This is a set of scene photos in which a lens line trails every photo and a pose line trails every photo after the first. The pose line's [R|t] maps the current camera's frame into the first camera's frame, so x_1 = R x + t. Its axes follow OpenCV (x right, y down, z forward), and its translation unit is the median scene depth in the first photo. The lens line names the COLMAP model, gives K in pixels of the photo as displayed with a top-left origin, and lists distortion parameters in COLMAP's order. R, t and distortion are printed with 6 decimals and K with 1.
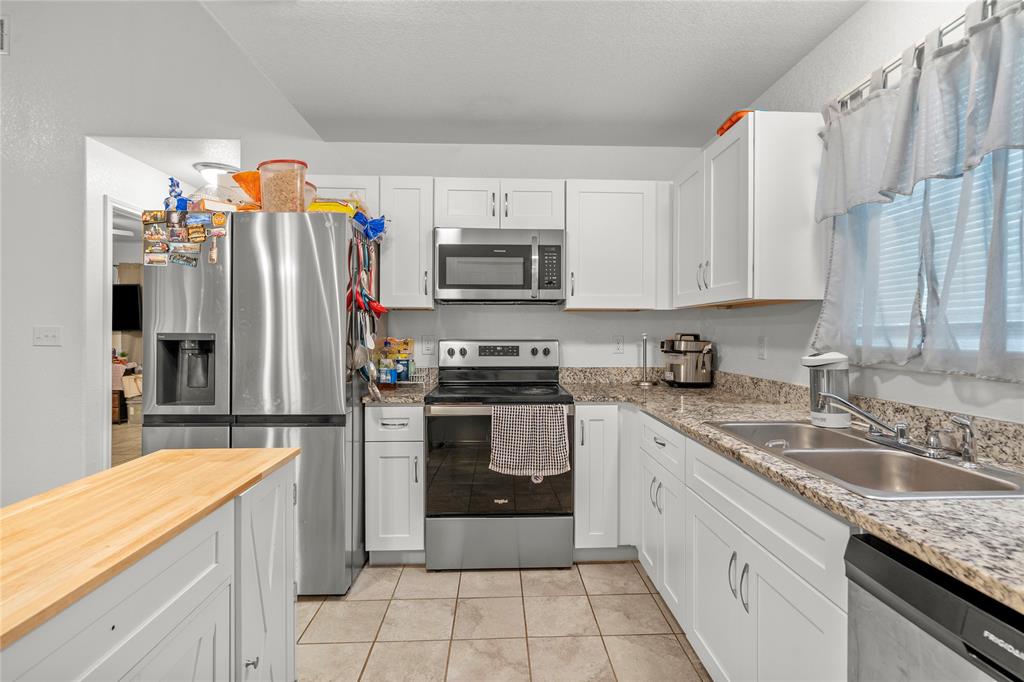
lens RADIAL K [[487.1, 0, 526.9], [0, 487.1, 336.5], [0, 0, 1]] dist [-0.000853, 0.003165]
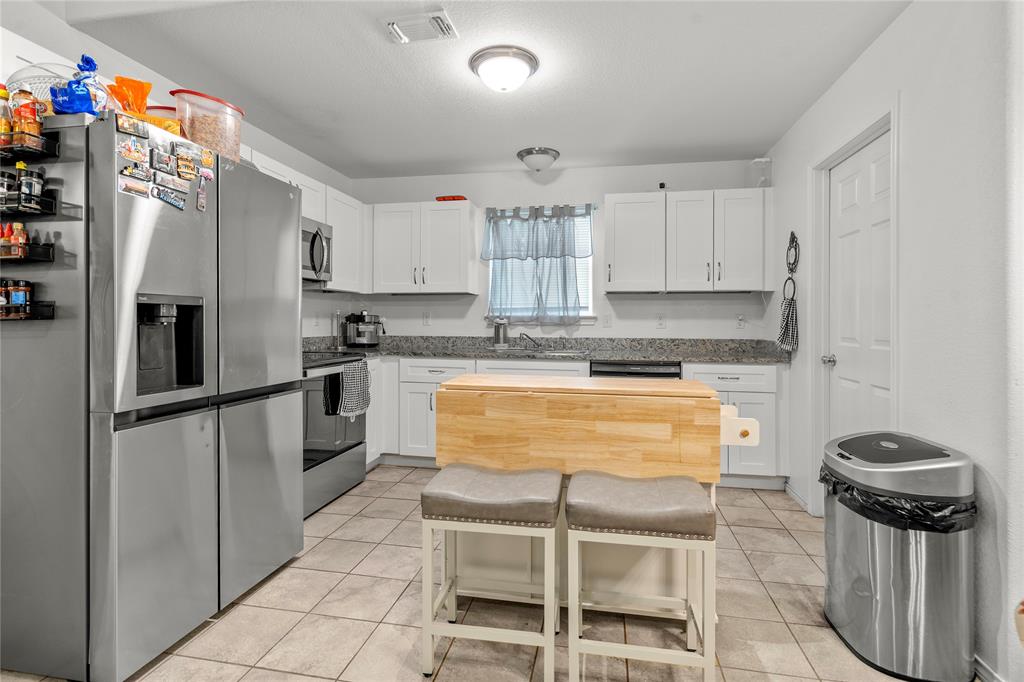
lens RADIAL K [[487.1, 0, 517.0], [0, 487.1, 321.0], [0, 0, 1]] dist [-0.000853, 0.003165]
pose [[0.232055, -0.001731, 0.972701, -1.315708], [0.005938, 0.999982, 0.000363, 0.036414], [-0.972684, 0.005691, 0.232061, 0.306201]]
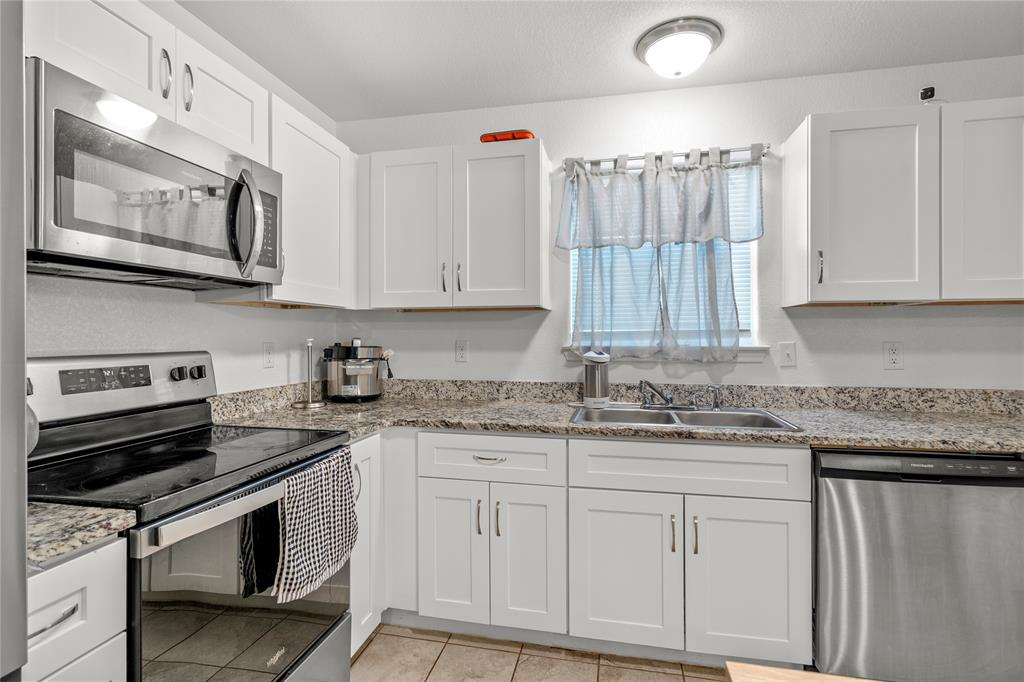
lens RADIAL K [[487.1, 0, 516.9], [0, 487.1, 333.2], [0, 0, 1]] dist [-0.000853, 0.003165]
pose [[0.259774, 0.002469, 0.965666, -0.566695], [0.011413, 0.999919, -0.005627, -0.009424], [-0.965602, 0.012483, 0.259725, 0.693344]]
